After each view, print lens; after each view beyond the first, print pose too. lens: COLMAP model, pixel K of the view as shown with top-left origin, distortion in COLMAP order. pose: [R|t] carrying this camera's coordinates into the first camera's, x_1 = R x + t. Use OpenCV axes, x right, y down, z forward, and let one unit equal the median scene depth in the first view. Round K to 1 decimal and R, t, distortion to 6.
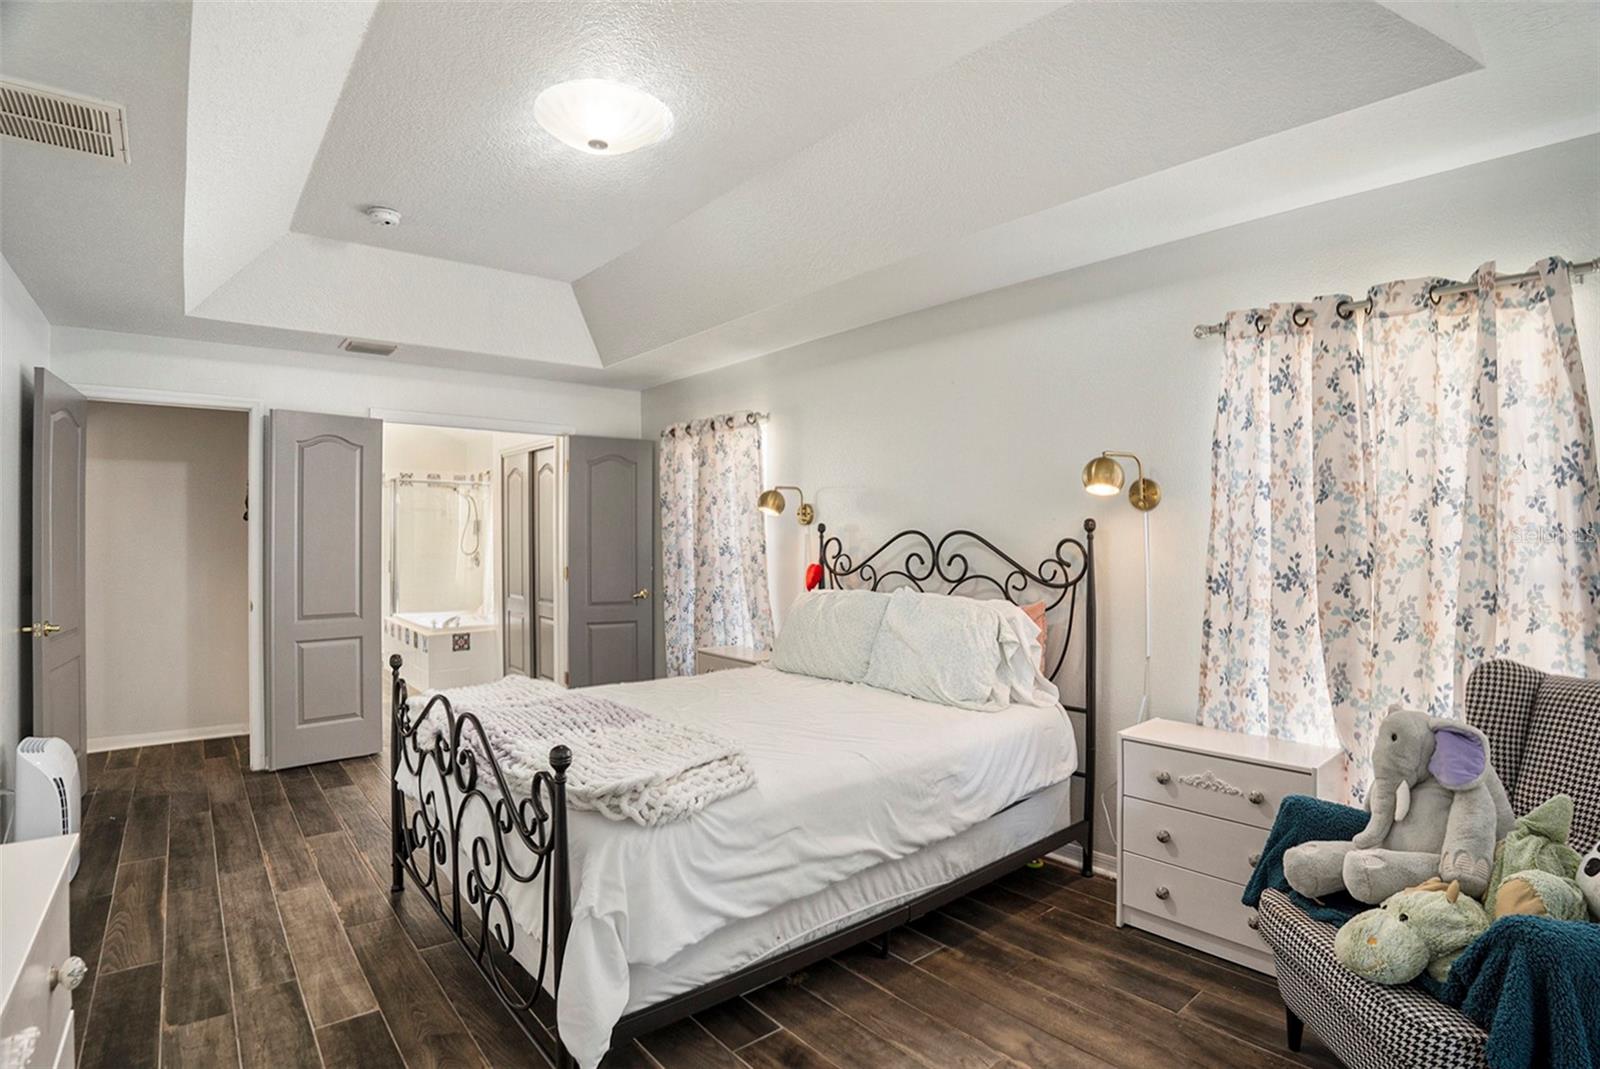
lens RADIAL K [[819.8, 0, 811.3], [0, 819.8, 544.6], [0, 0, 1]] dist [-0.083194, 0.012262]
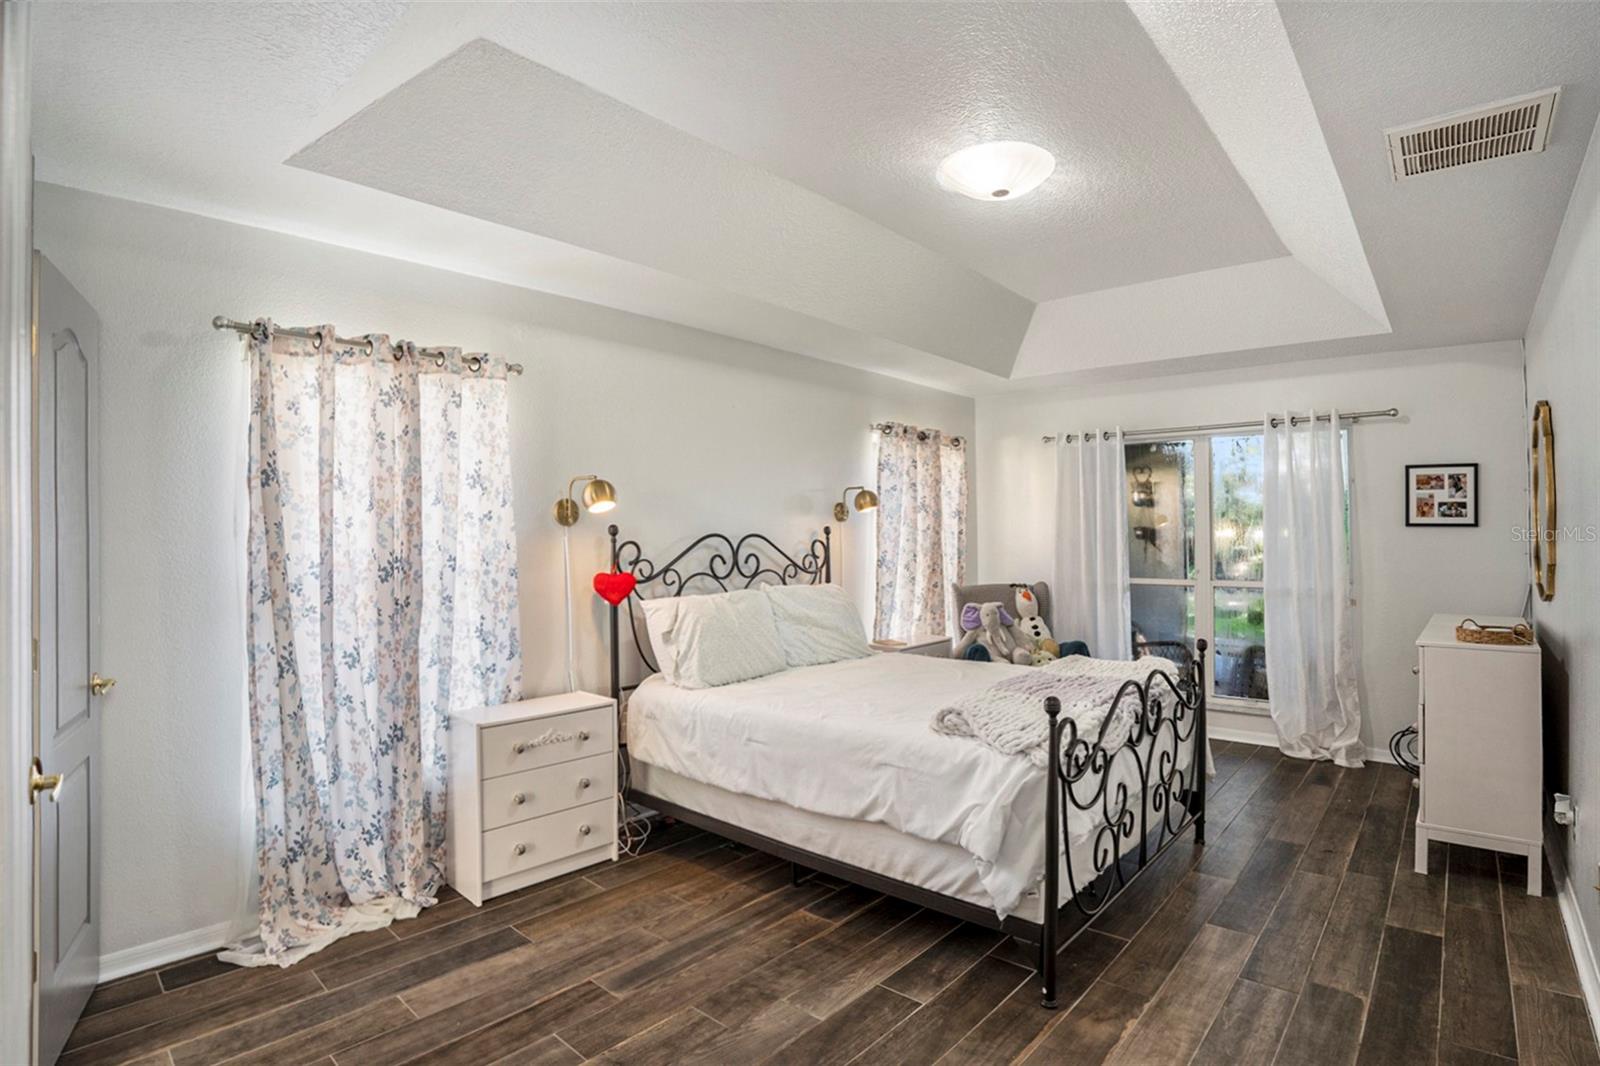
lens RADIAL K [[819.8, 0, 811.3], [0, 819.8, 543.1], [0, 0, 1]] dist [-0.083194, 0.012262]
pose [[-0.196739, -0.009510, 0.980410, -1.089180], [0.011930, 0.999856, 0.012092, -0.018550], [-0.980383, 0.014075, -0.196598, 1.221307]]
